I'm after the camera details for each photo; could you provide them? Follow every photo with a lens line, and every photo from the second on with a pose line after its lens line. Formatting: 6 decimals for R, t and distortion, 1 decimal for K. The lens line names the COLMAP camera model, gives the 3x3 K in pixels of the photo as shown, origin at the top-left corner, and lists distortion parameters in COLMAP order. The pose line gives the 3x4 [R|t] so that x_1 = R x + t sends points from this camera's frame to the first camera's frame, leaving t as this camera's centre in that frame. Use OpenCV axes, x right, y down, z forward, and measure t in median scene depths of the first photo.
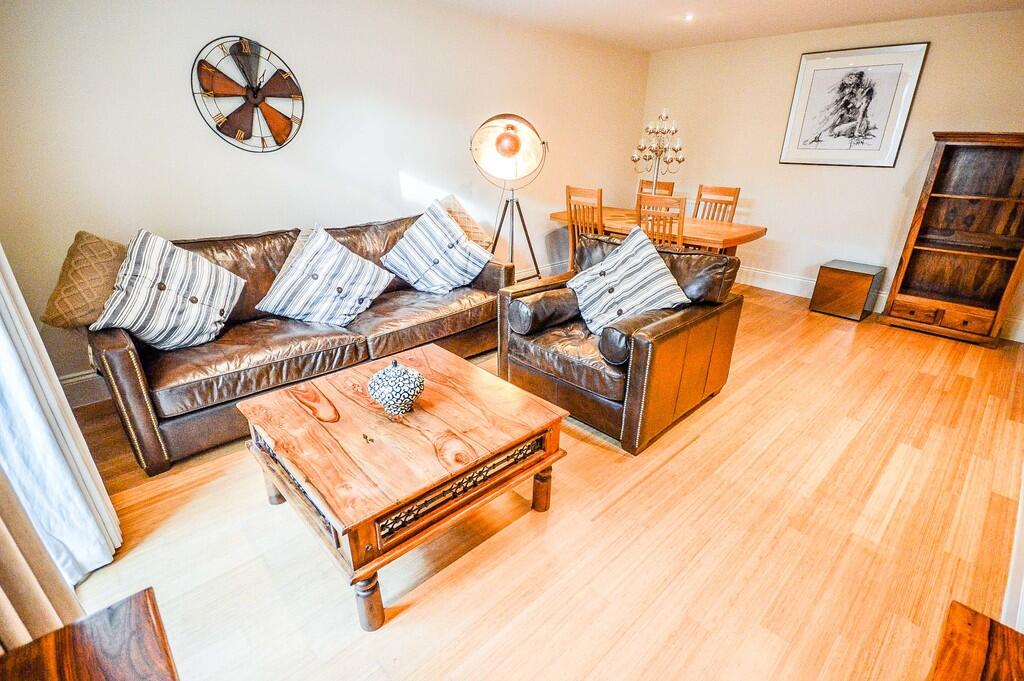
lens RADIAL K [[478.4, 0, 512.0], [0, 478.4, 340.5], [0, 0, 1]] dist [0.001680, -0.007379]
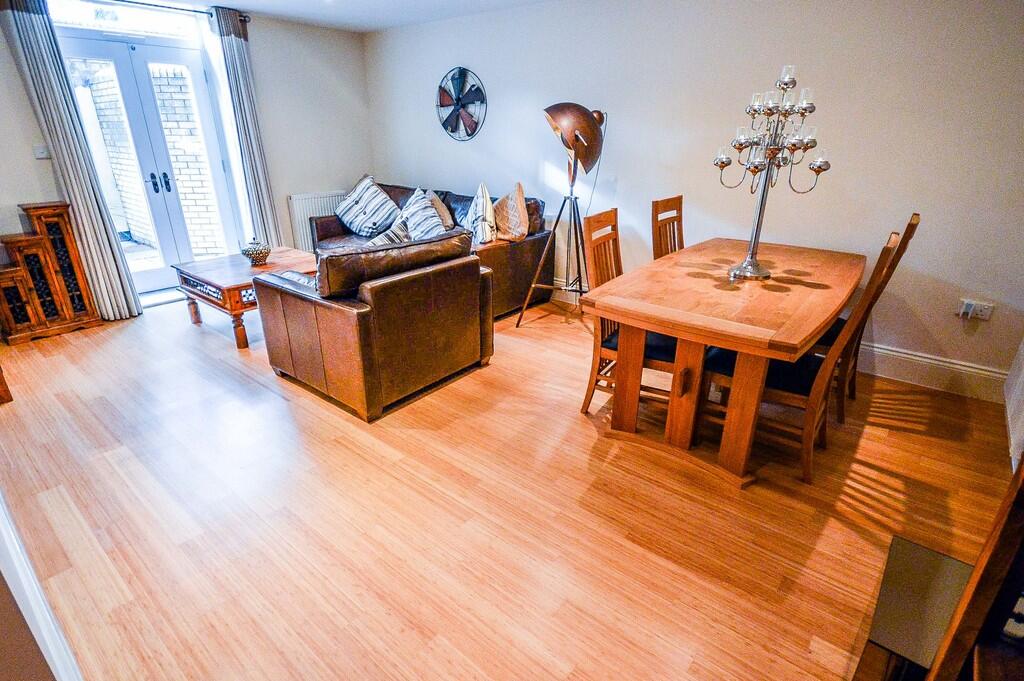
lens RADIAL K [[506.4, 0, 512.0], [0, 506.4, 340.5], [0, 0, 1]] dist [0.000467, -0.008619]
pose [[0.136388, 0.363737, -0.921463, 1.327314], [-0.385522, 0.876319, 0.288855, -0.398991], [0.912563, 0.315848, 0.259748, 1.016767]]
